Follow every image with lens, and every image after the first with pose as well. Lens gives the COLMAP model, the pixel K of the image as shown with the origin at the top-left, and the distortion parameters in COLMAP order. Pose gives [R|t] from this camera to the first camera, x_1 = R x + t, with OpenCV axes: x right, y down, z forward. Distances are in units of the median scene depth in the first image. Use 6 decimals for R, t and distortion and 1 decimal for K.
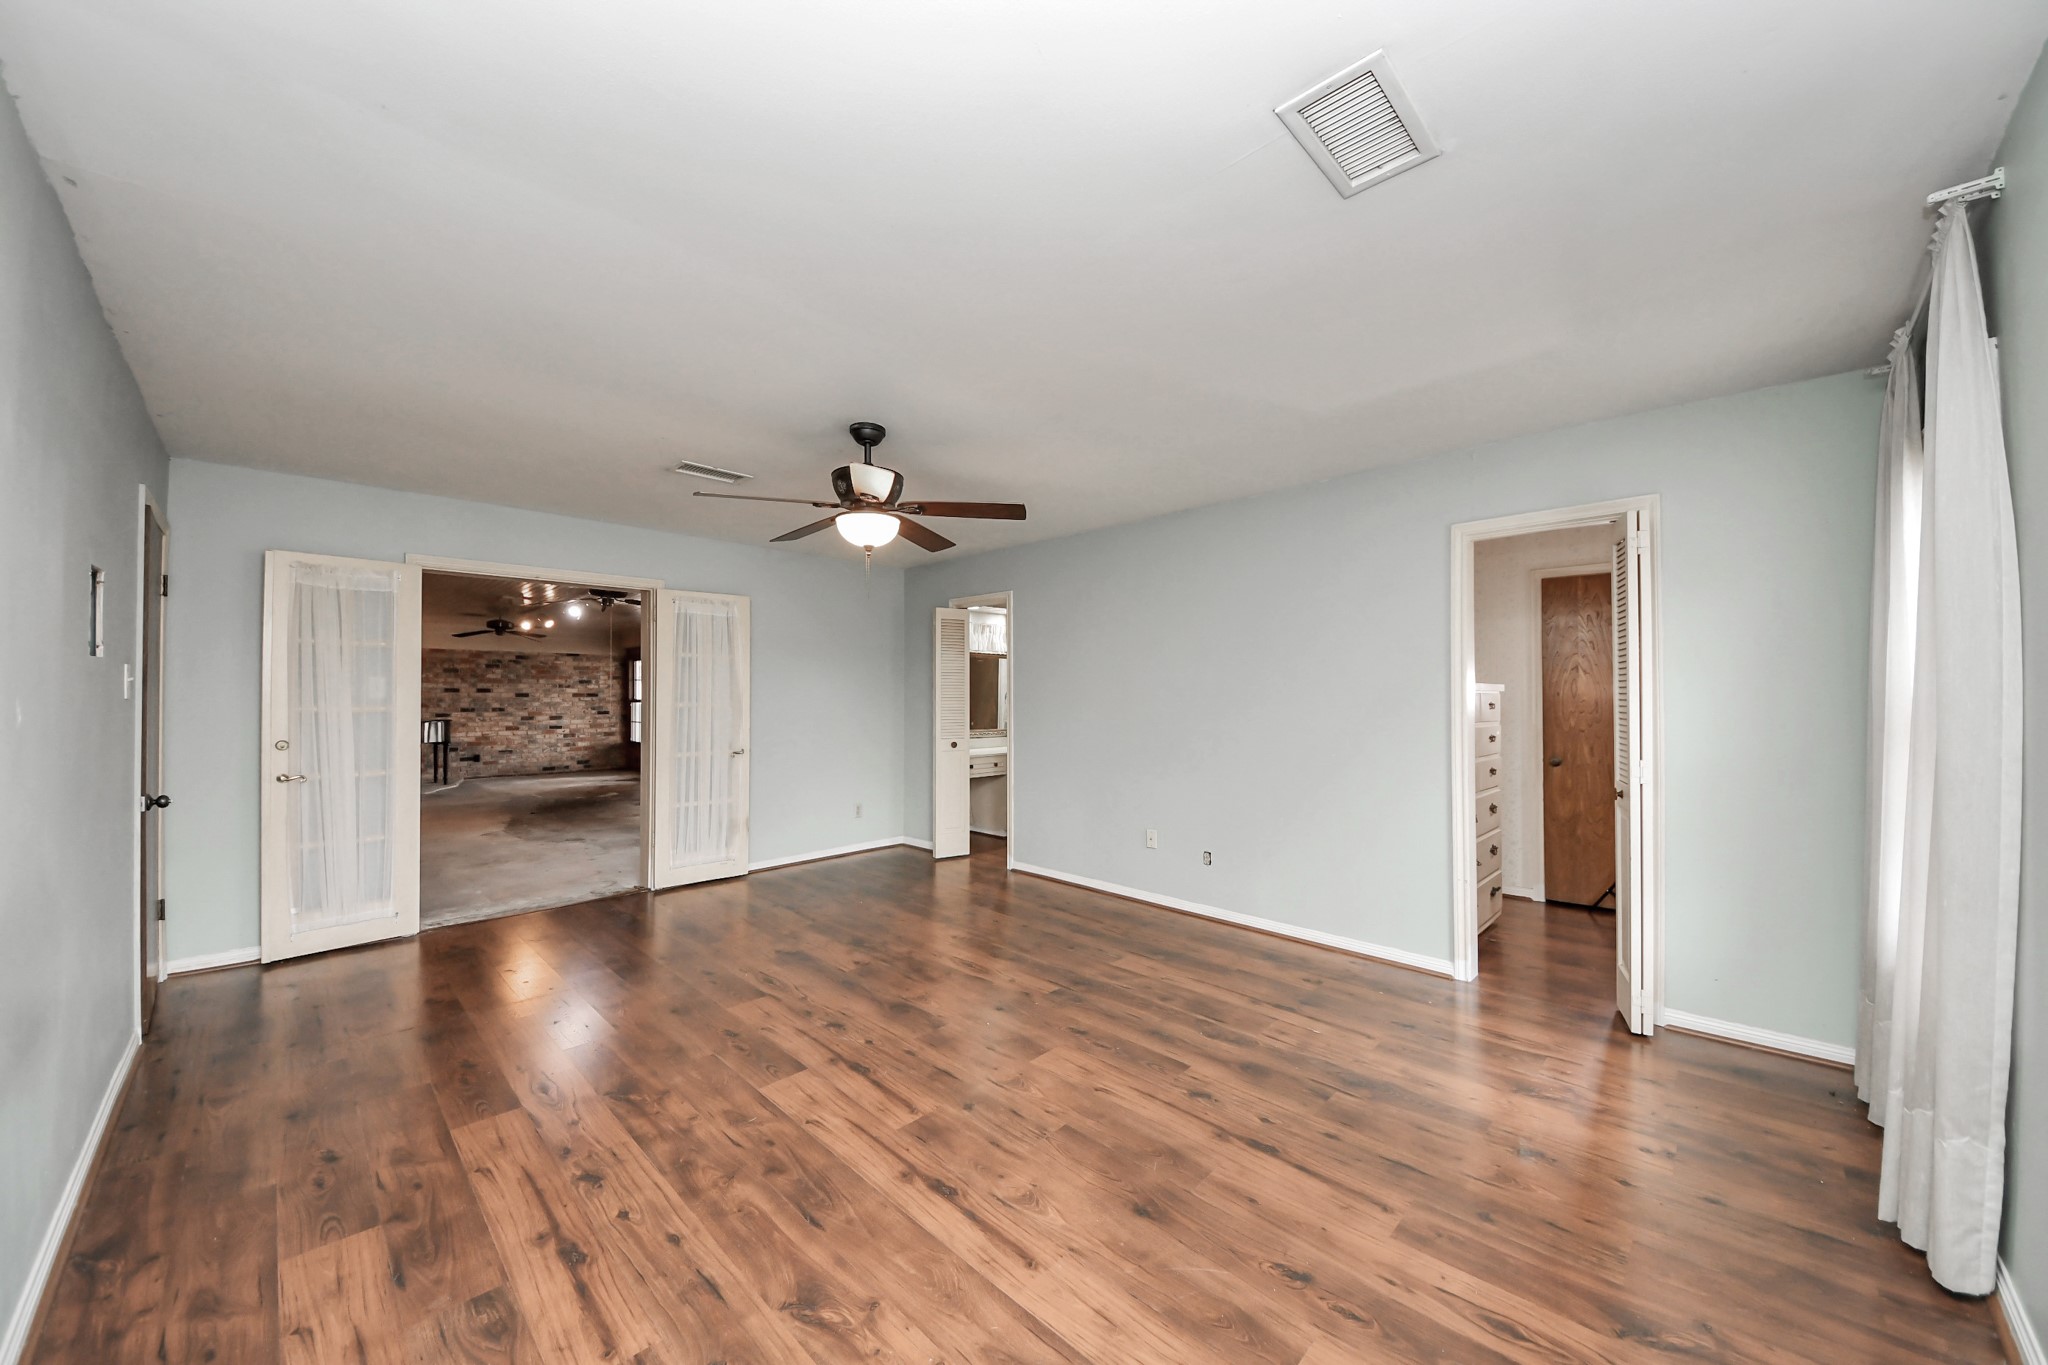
lens RADIAL K [[742.4, 0, 1053.4], [0, 742.4, 690.6], [0, 0, 1]] dist [-0.001879, -0.000226]
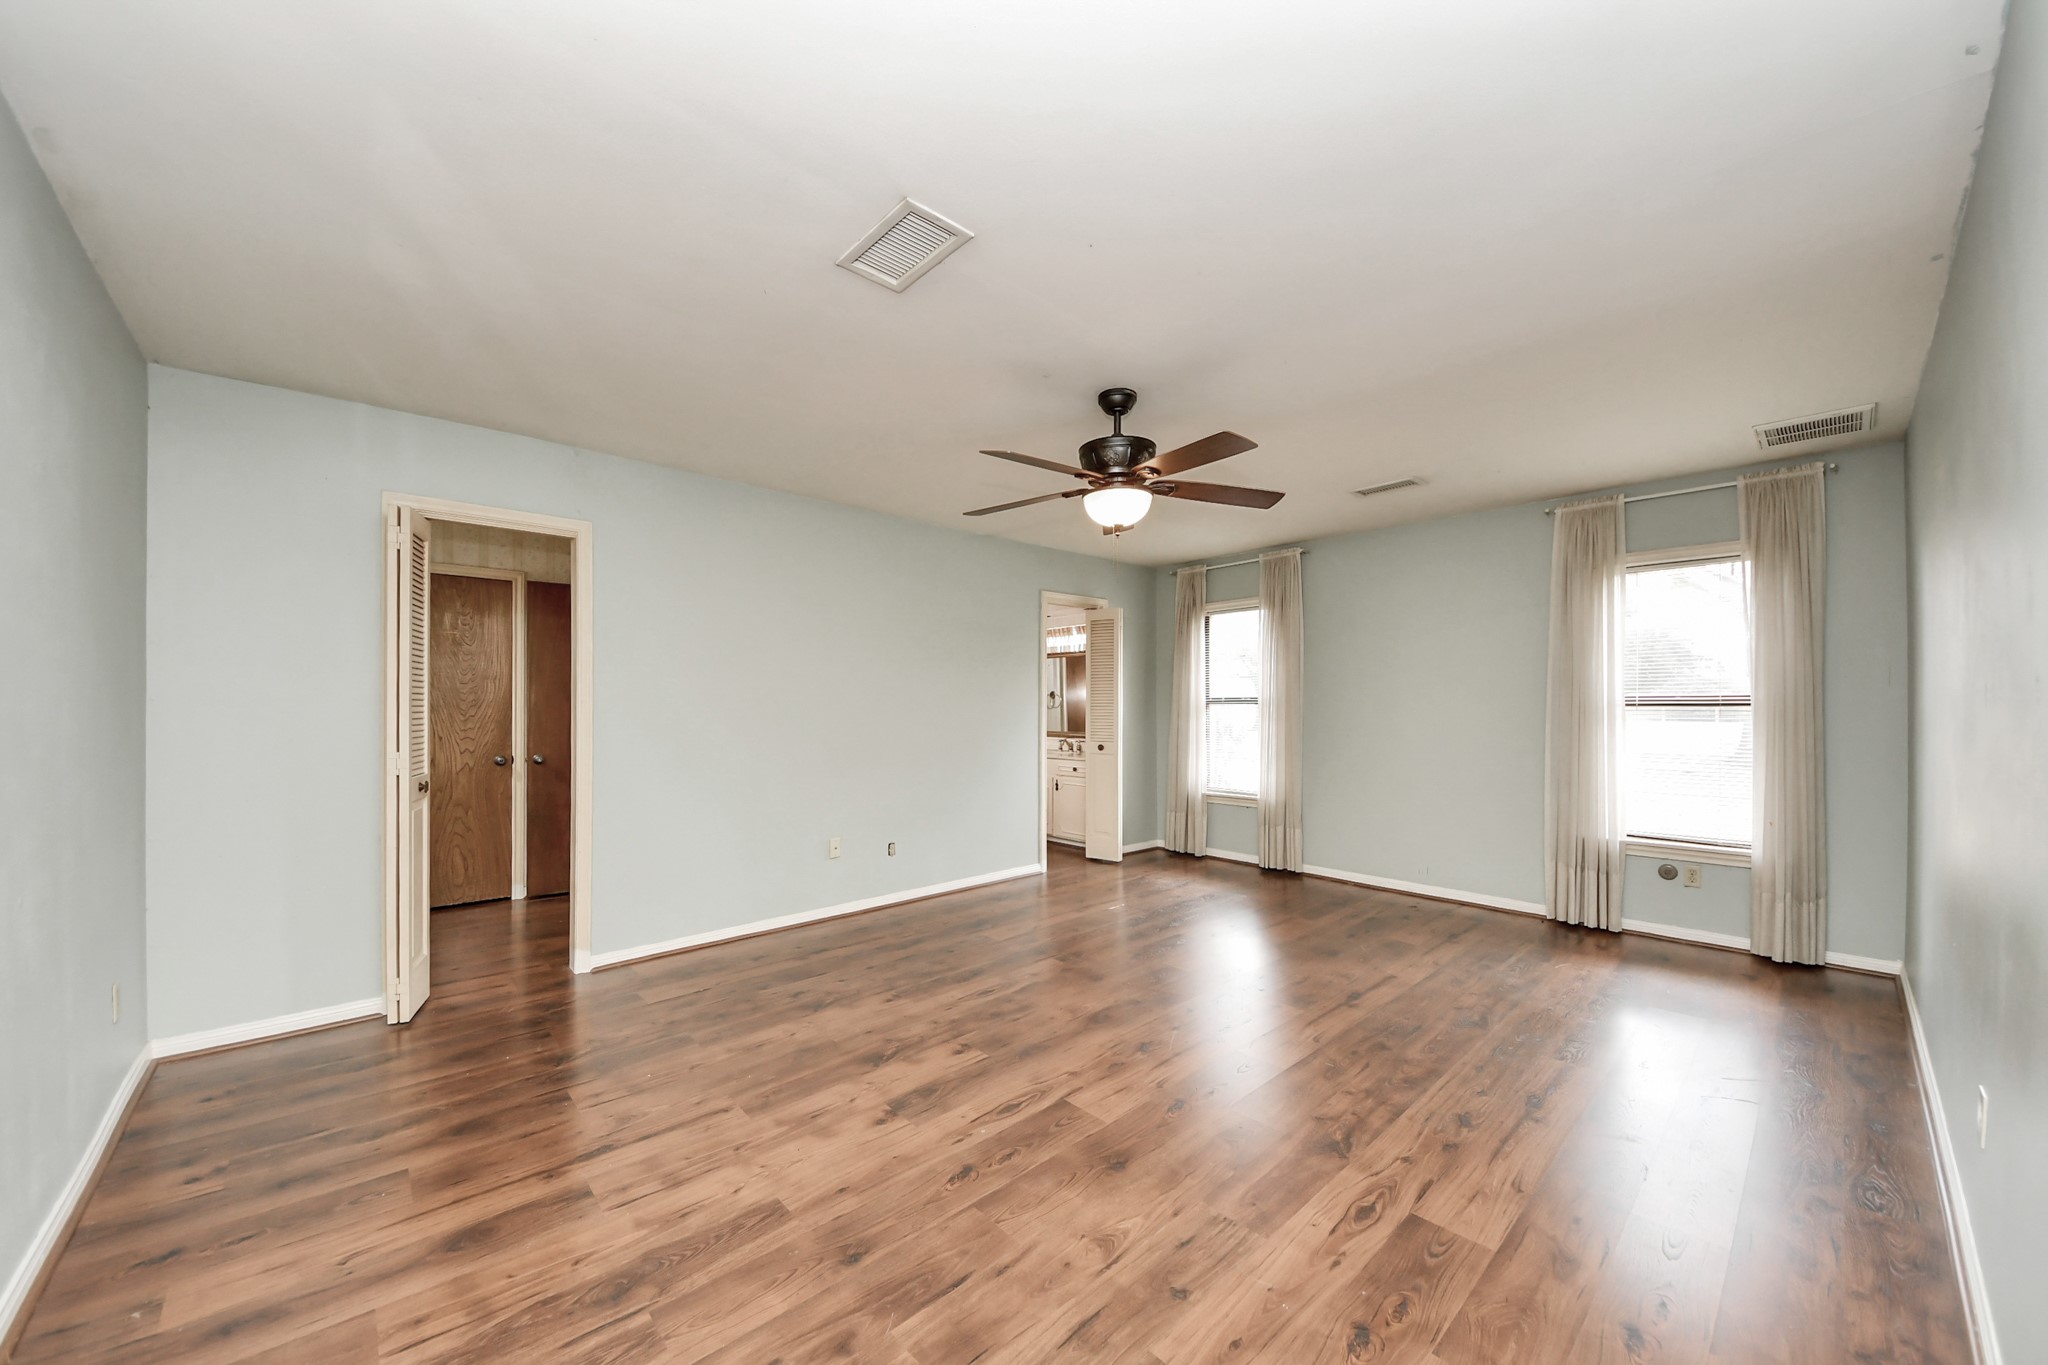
lens RADIAL K [[755.6, 0, 1024.0], [0, 755.6, 682.5], [0, 0, 1]] dist [0.011396, -0.000066]
pose [[0.065746, 0.021268, 0.997610, -1.181779], [0.003881, 0.999760, -0.021570, 0.021108], [-0.997829, 0.005290, 0.065648, 1.030146]]
